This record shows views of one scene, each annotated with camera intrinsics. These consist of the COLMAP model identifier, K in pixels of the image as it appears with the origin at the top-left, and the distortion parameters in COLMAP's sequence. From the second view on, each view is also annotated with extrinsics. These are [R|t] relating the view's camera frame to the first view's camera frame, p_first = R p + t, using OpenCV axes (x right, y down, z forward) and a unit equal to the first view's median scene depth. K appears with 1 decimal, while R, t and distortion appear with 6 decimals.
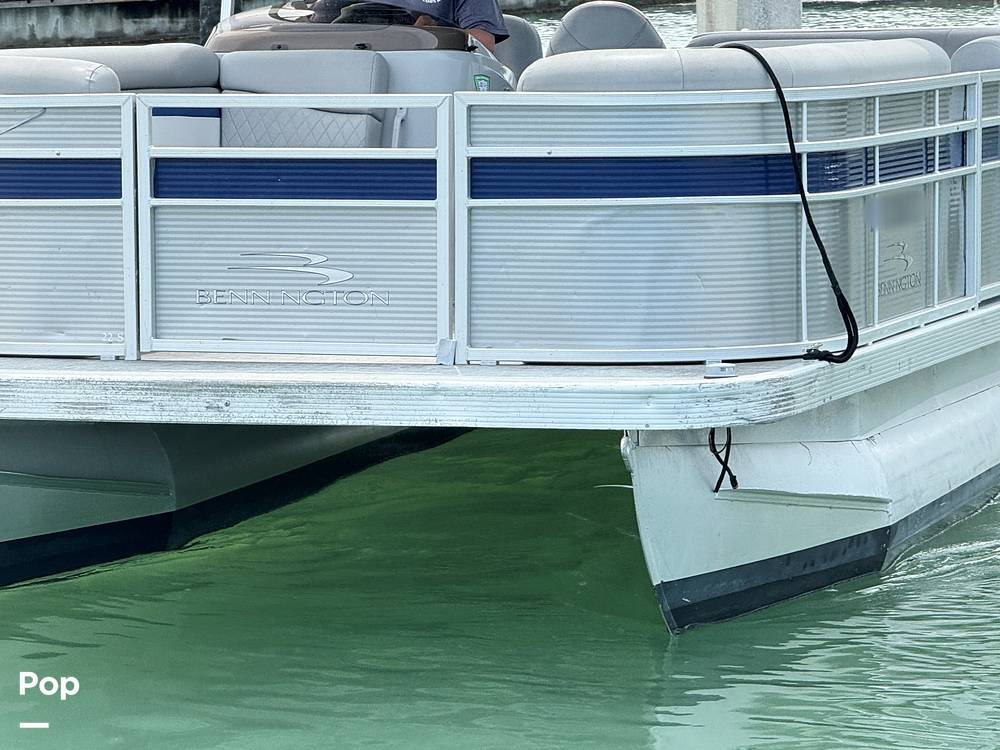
lens RADIAL K [[4251.2, 0, 500.0], [0, 4251.2, 375.0], [0, 0, 1]] dist [-0.168242, -6.338588]
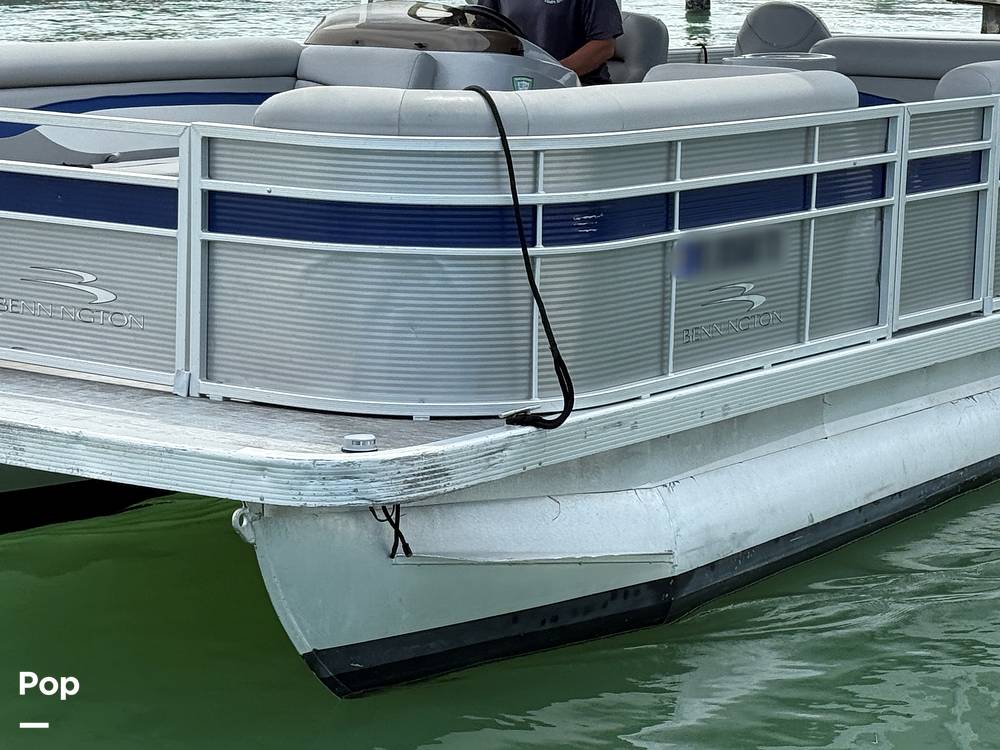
lens RADIAL K [[2676.8, 0, 500.0], [0, 2676.8, 422.3], [0, 0, 1]] dist [0.053635, -0.387189]
pose [[0.964839, 0.079522, -0.250525, 0.217861], [-0.057463, 0.993895, 0.094180, -0.059787], [0.256485, -0.076472, 0.963518, 0.413064]]
